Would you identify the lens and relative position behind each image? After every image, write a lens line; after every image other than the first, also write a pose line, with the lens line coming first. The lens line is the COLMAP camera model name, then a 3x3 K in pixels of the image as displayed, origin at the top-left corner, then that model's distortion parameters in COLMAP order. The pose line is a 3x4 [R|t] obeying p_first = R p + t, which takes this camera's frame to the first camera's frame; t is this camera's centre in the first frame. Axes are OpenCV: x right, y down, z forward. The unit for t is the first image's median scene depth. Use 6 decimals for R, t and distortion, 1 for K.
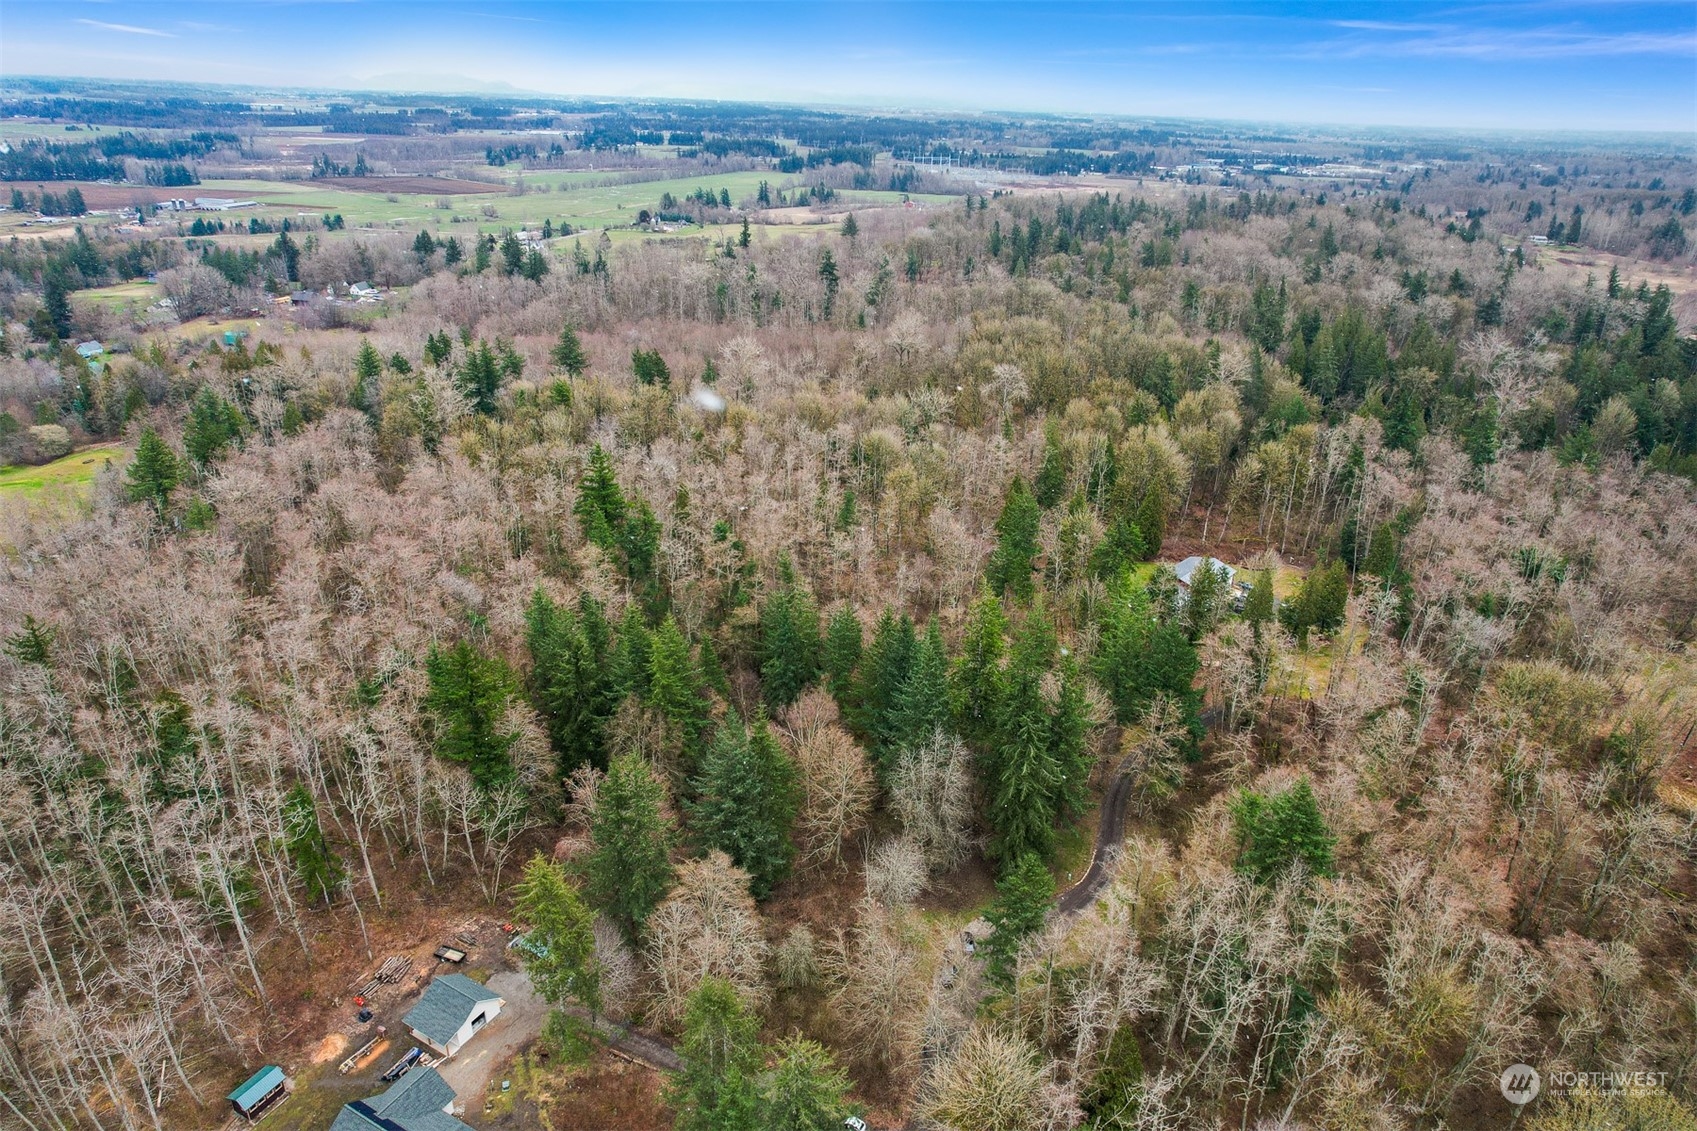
lens RADIAL K [[1083.7, 0, 845.7], [0, 1083.7, 570.3], [0, 0, 1]] dist [-0.081134, 0.075353]
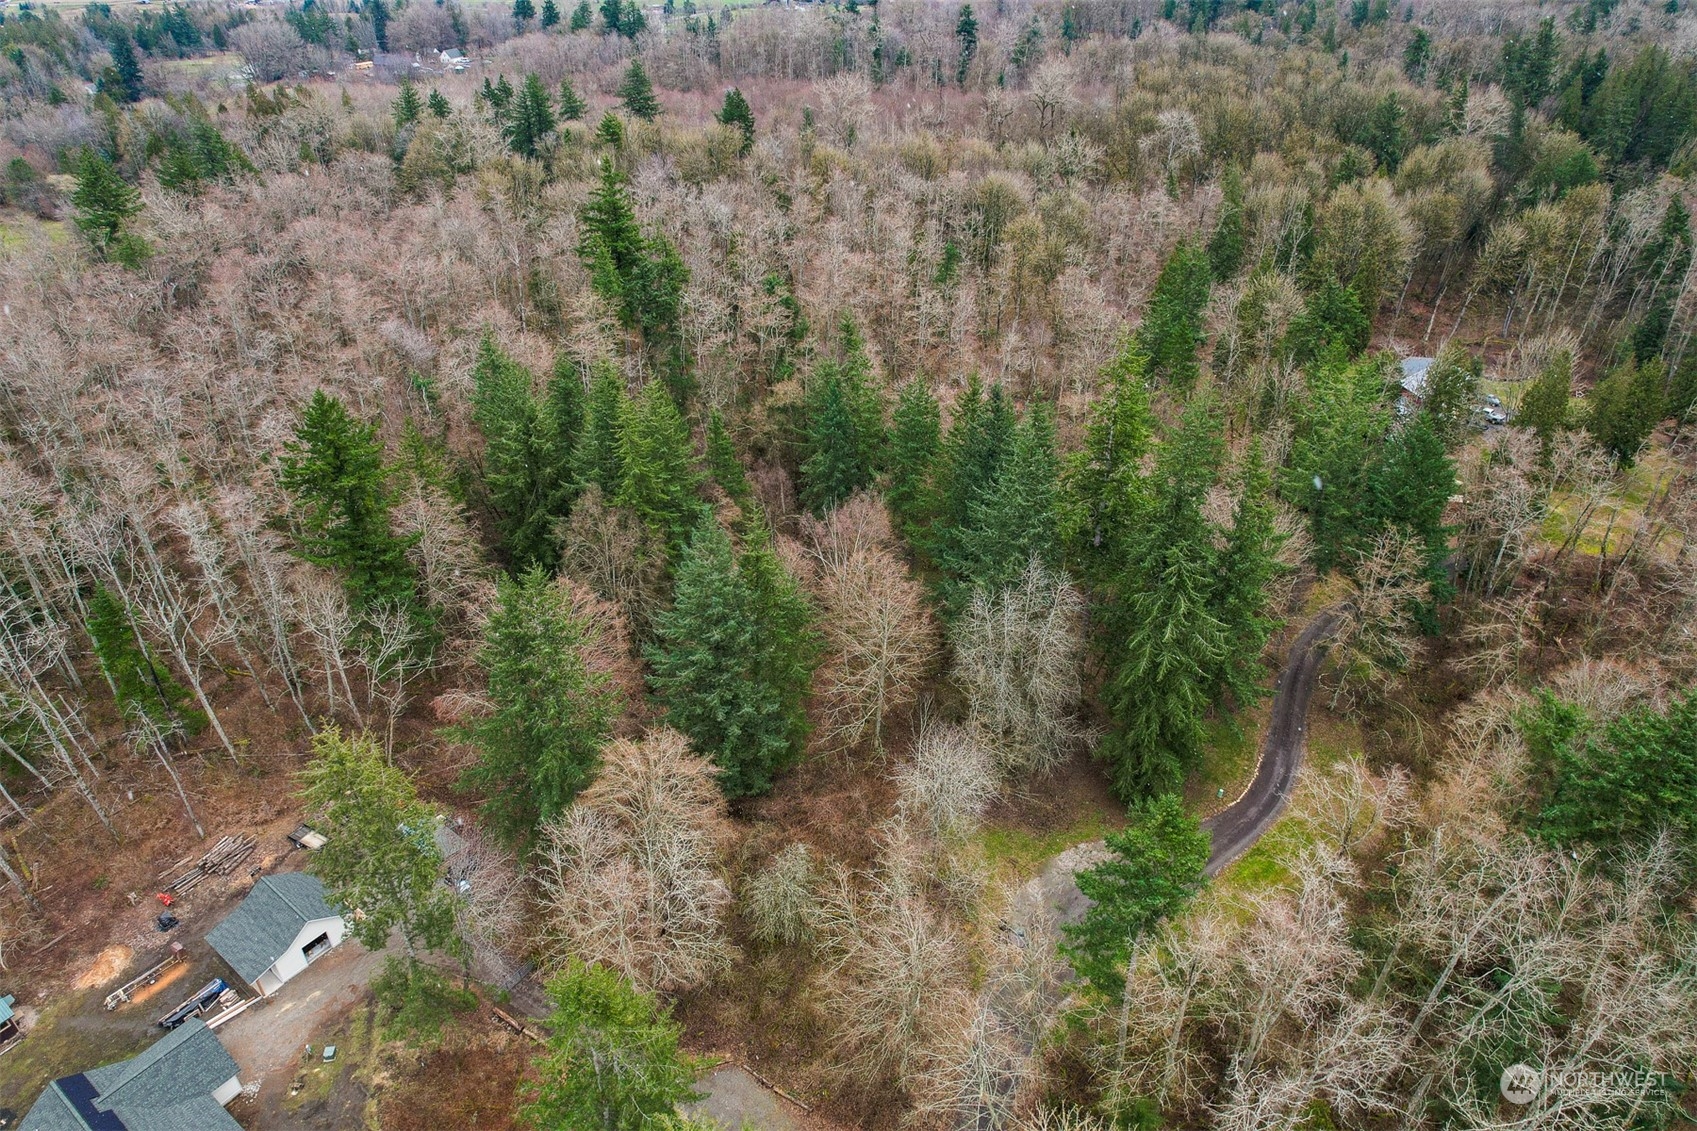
lens RADIAL K [[1083.7, 0, 845.7], [0, 1083.7, 570.3], [0, 0, 1]] dist [-0.081134, 0.075353]
pose [[0.991273, 0.059205, -0.117782, 0.037200], [-0.040288, 0.986784, 0.156953, 0.041787], [0.125517, -0.150839, 0.980558, 0.264366]]
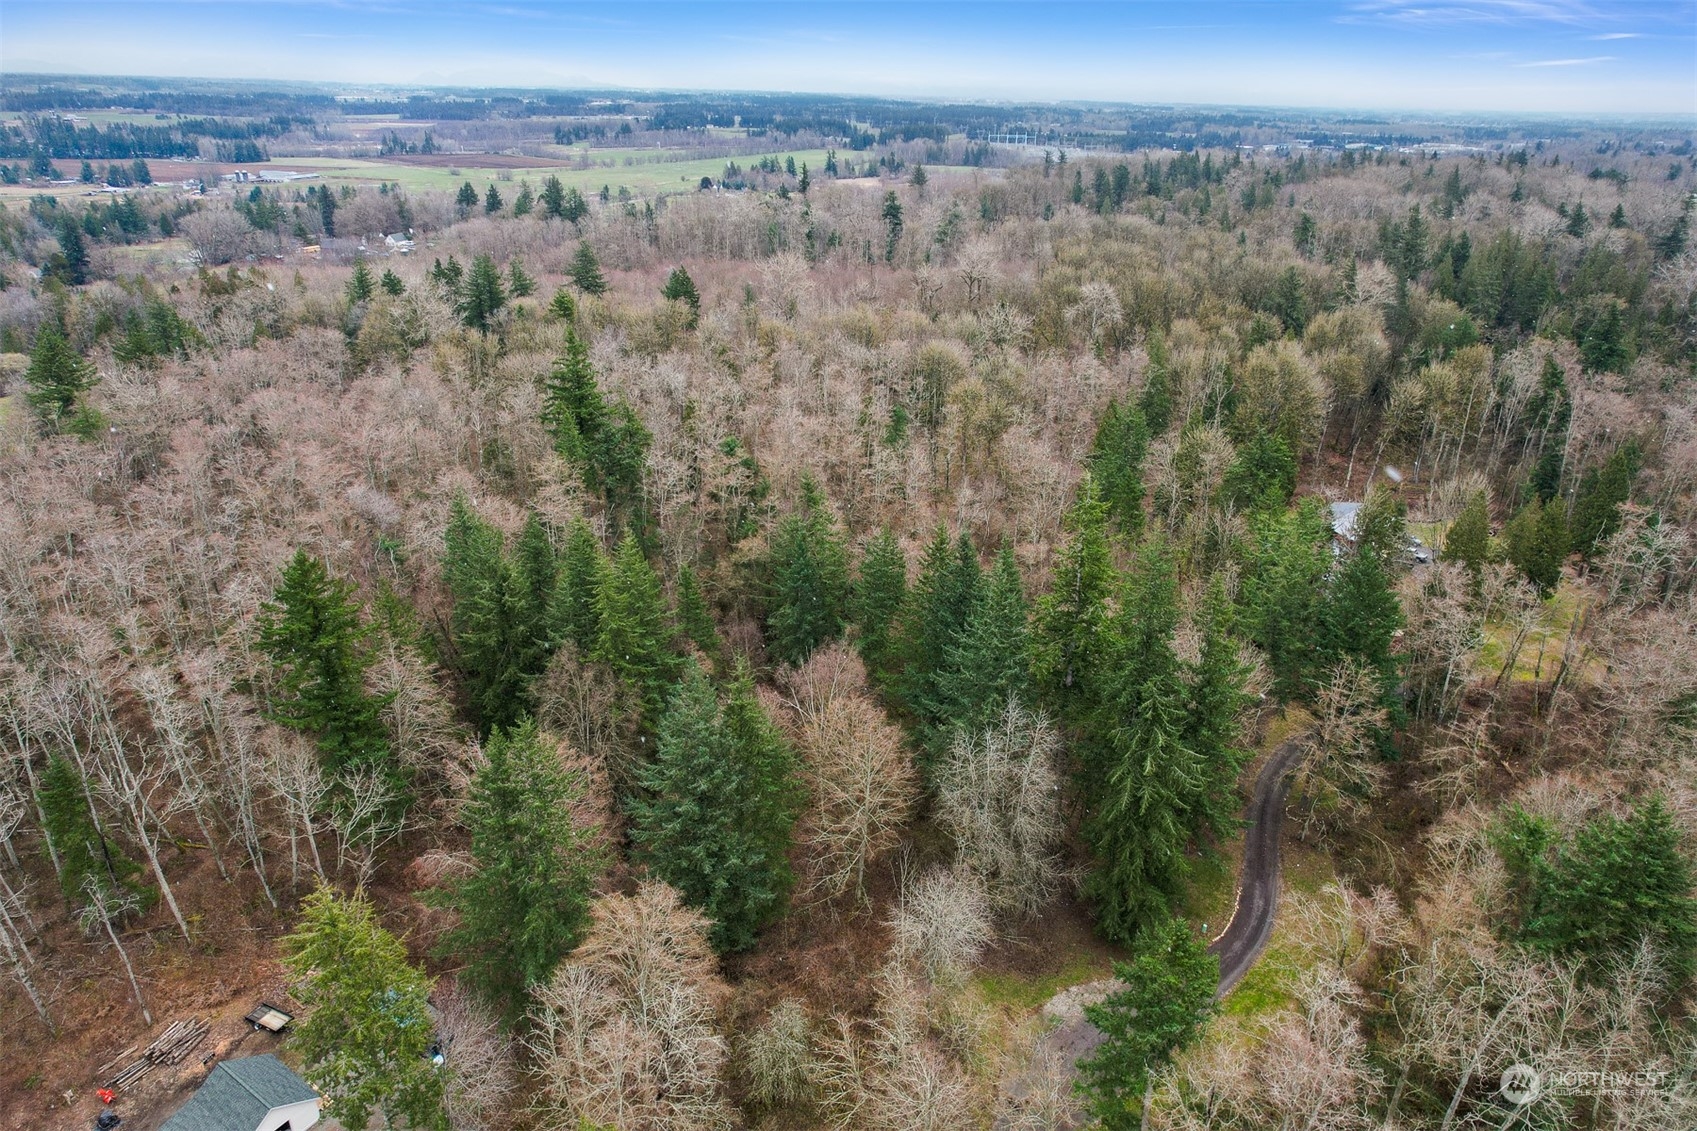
lens RADIAL K [[1083.7, 0, 845.7], [0, 1083.7, 570.3], [0, 0, 1]] dist [-0.081134, 0.075353]
pose [[0.997908, 0.017584, -0.062214, 0.017620], [-0.017242, 0.999833, 0.006029, 0.048306], [0.062309, -0.004944, 0.998045, 0.251452]]
